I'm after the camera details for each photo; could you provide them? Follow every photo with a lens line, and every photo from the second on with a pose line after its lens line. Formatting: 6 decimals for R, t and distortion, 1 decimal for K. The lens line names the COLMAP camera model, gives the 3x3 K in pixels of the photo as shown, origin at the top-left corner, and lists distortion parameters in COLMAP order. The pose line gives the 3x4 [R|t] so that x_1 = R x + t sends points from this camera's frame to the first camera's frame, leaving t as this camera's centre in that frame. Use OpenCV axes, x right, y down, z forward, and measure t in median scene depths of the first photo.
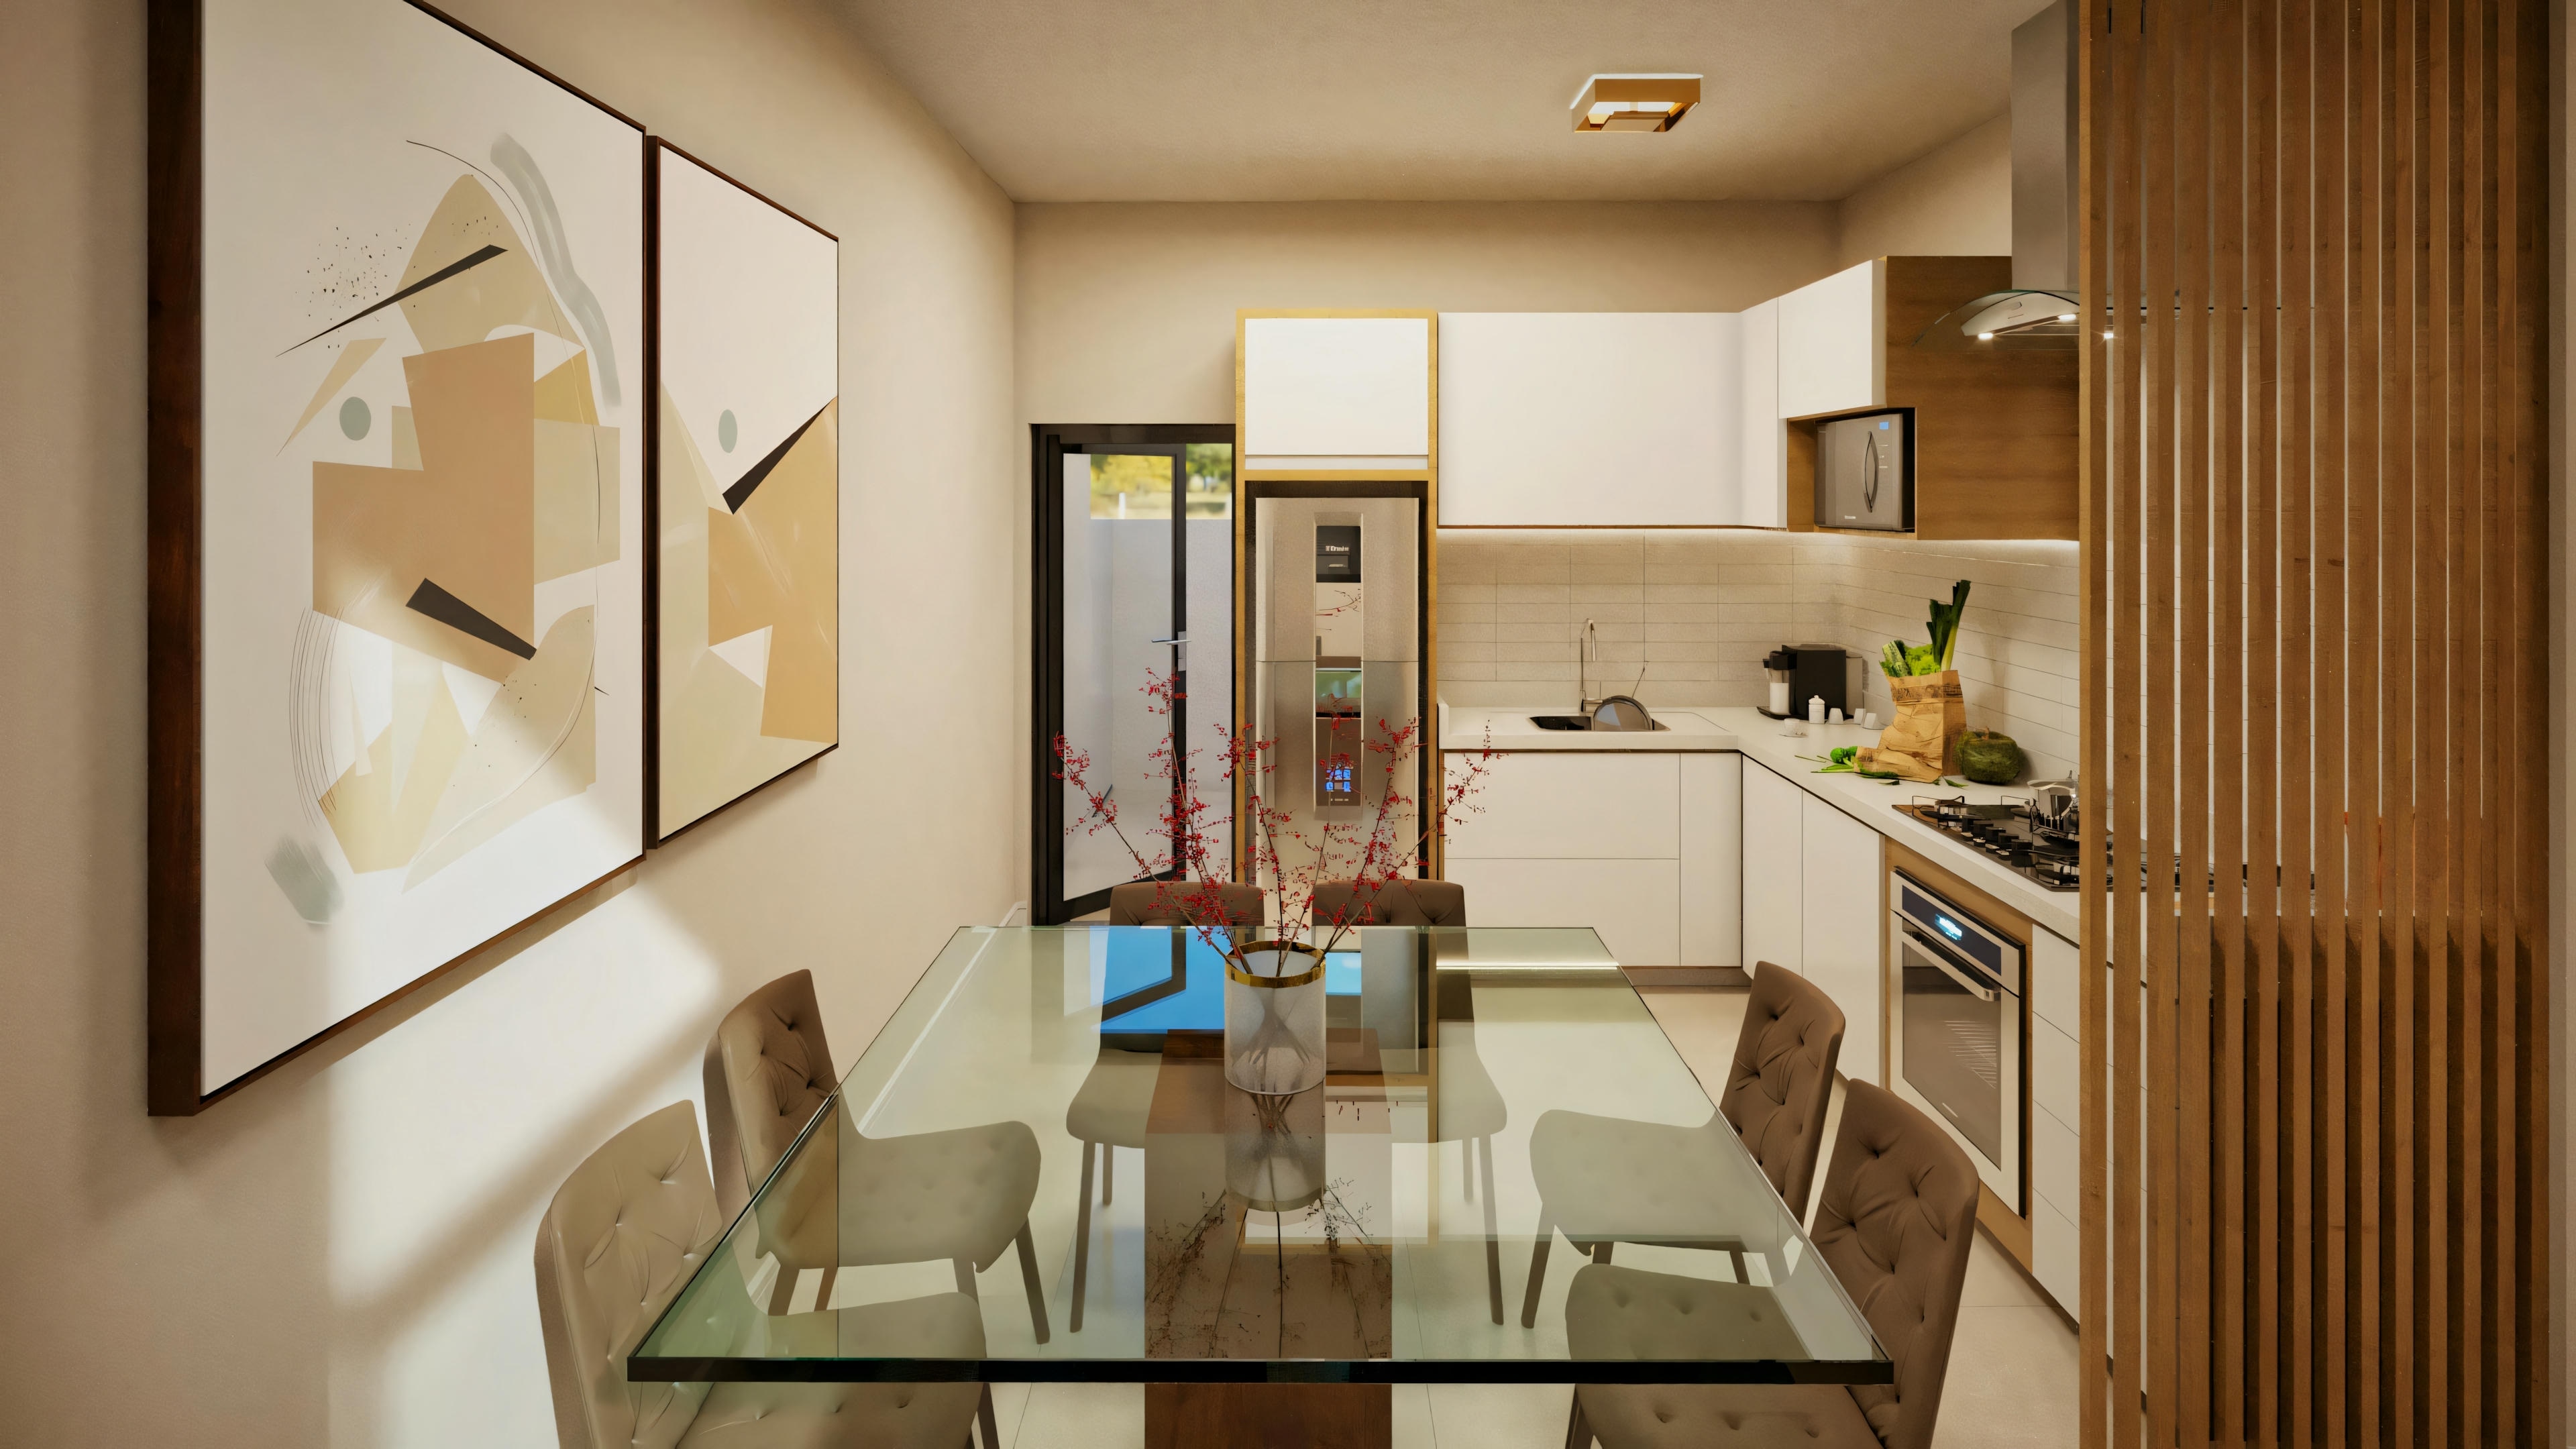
lens RADIAL K [[1419.5, 0, 1285.1], [0, 1419.5, 715.2], [0, 0, 1]] dist [-0.004660, -0.000548]
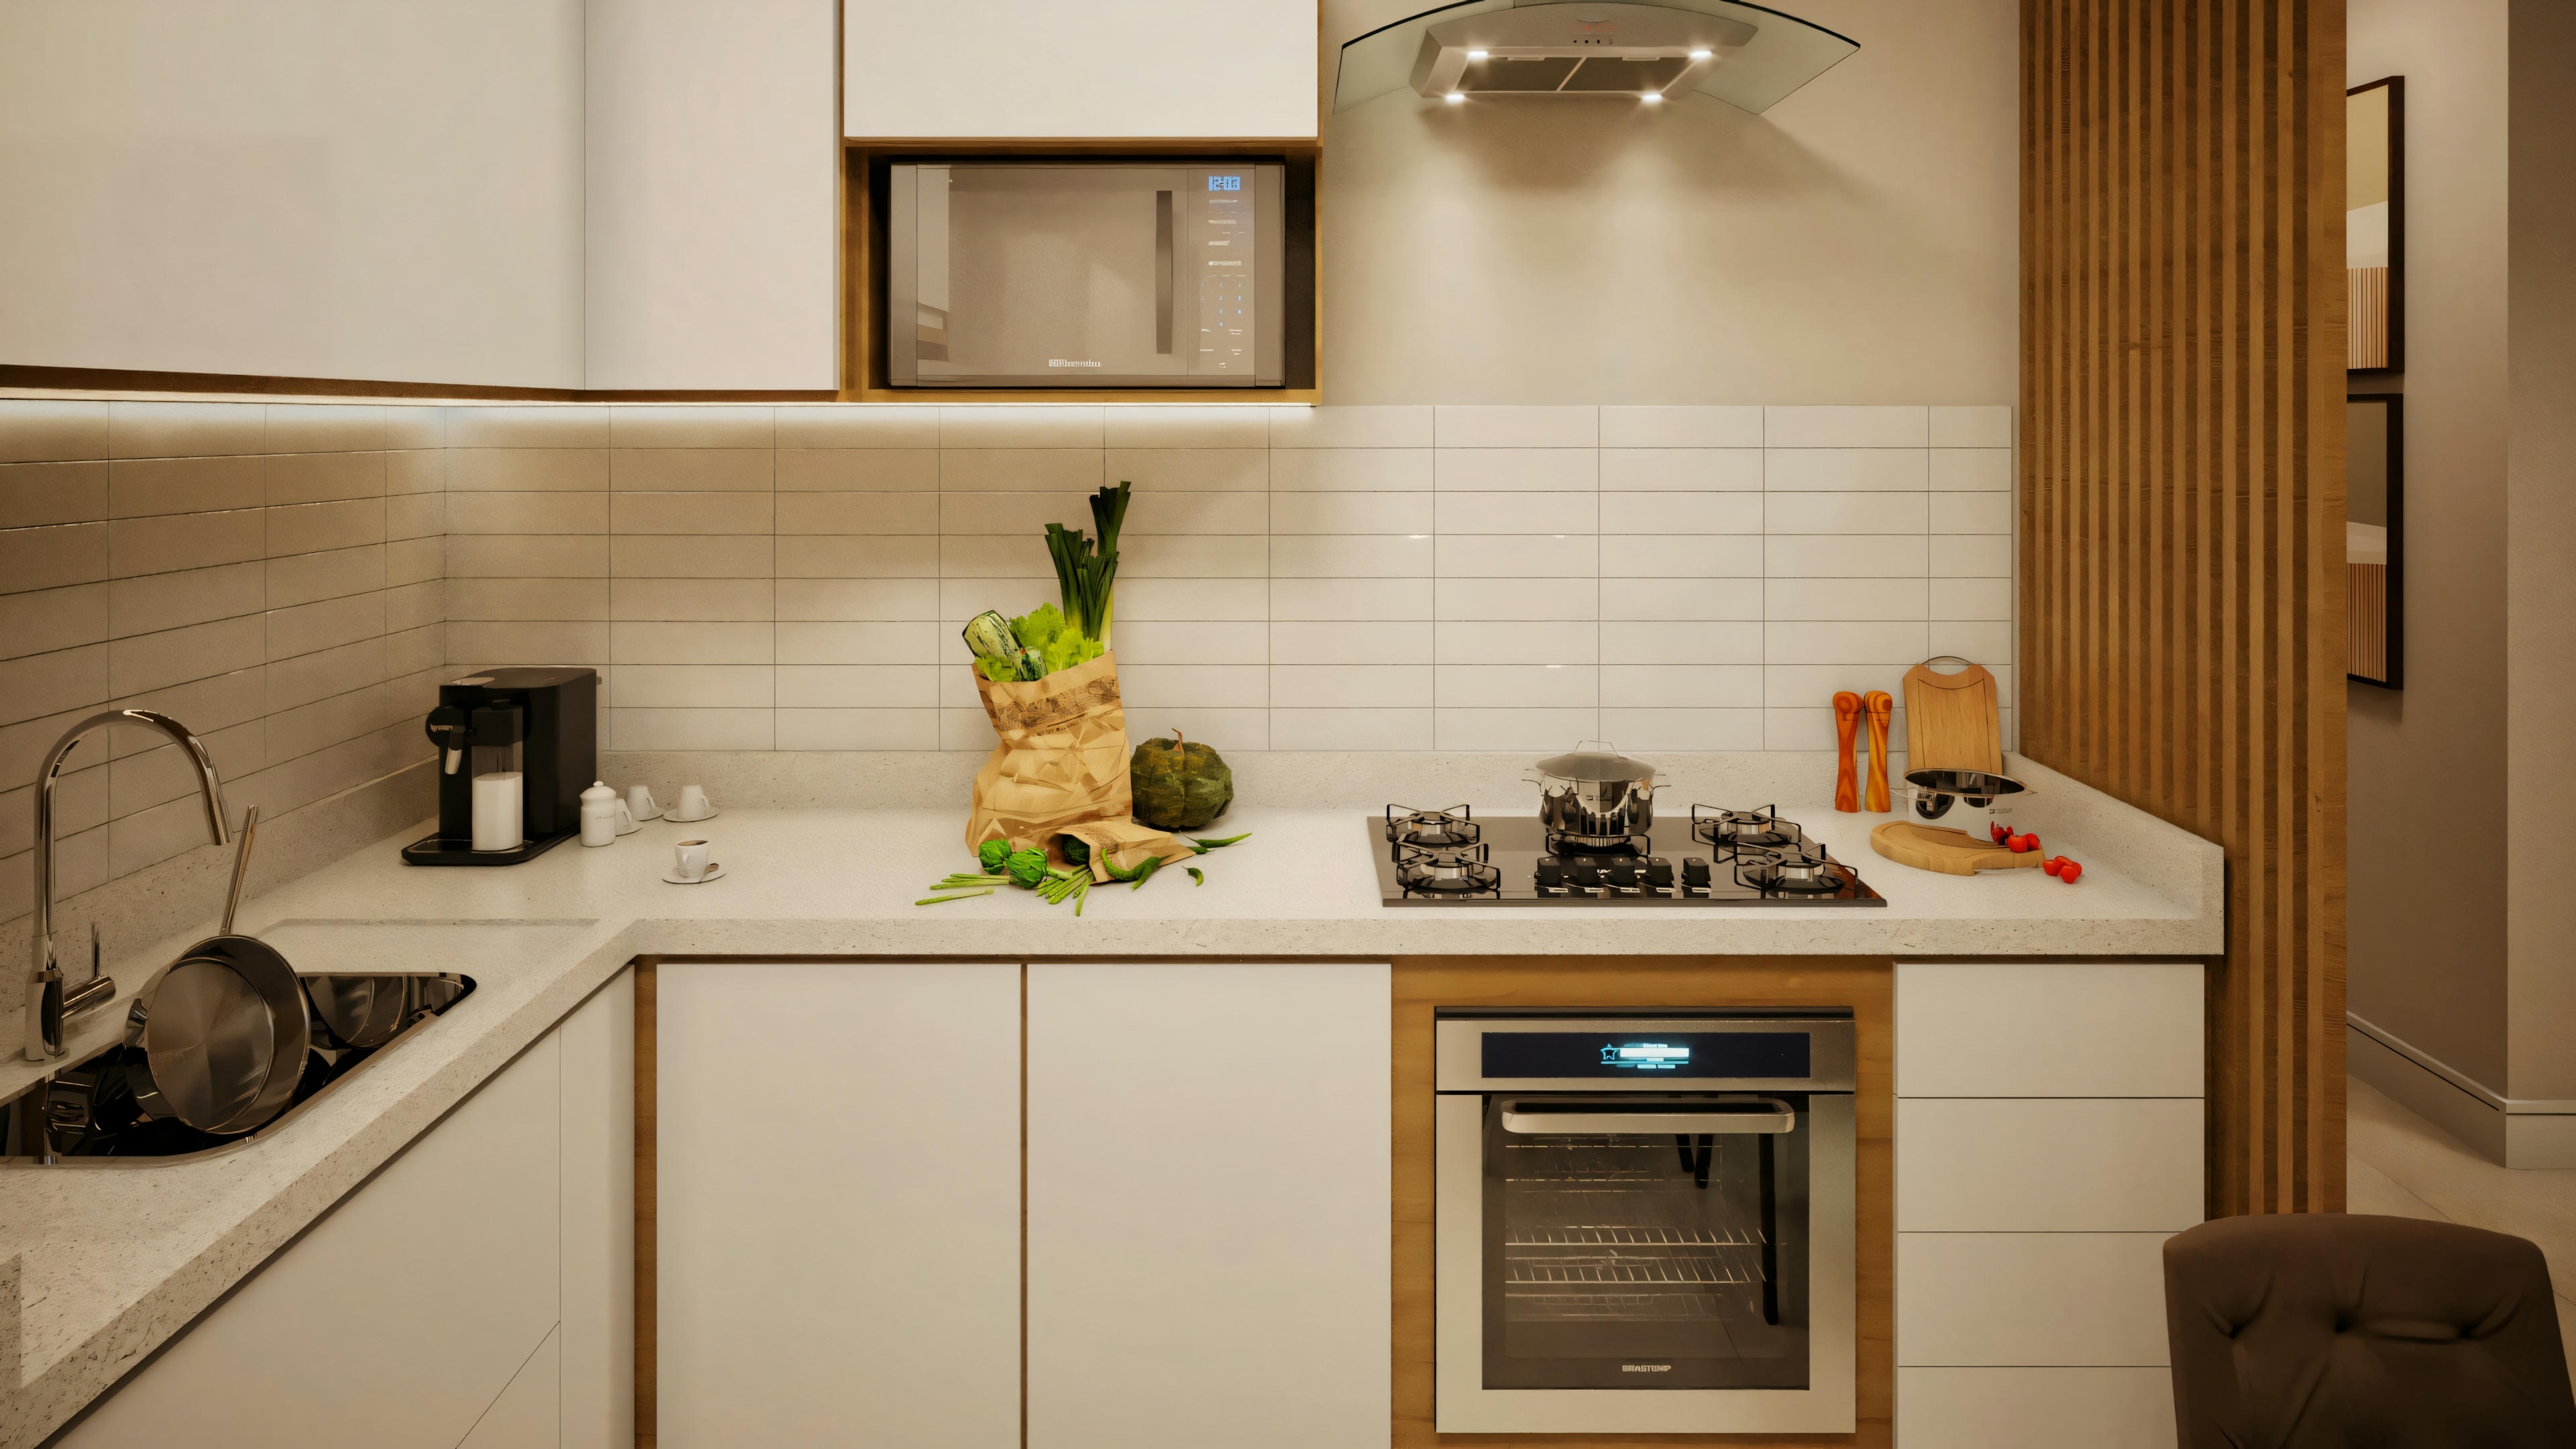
lens RADIAL K [[1419.5, 0, 1285.1], [0, 1419.5, 715.2], [0, 0, 1]] dist [-0.004660, -0.000548]
pose [[0.004231, -0.211652, 0.977336, -0.069636], [0.149627, 0.966476, 0.208653, -0.112111], [-0.988733, 0.145353, 0.035758, 0.916381]]
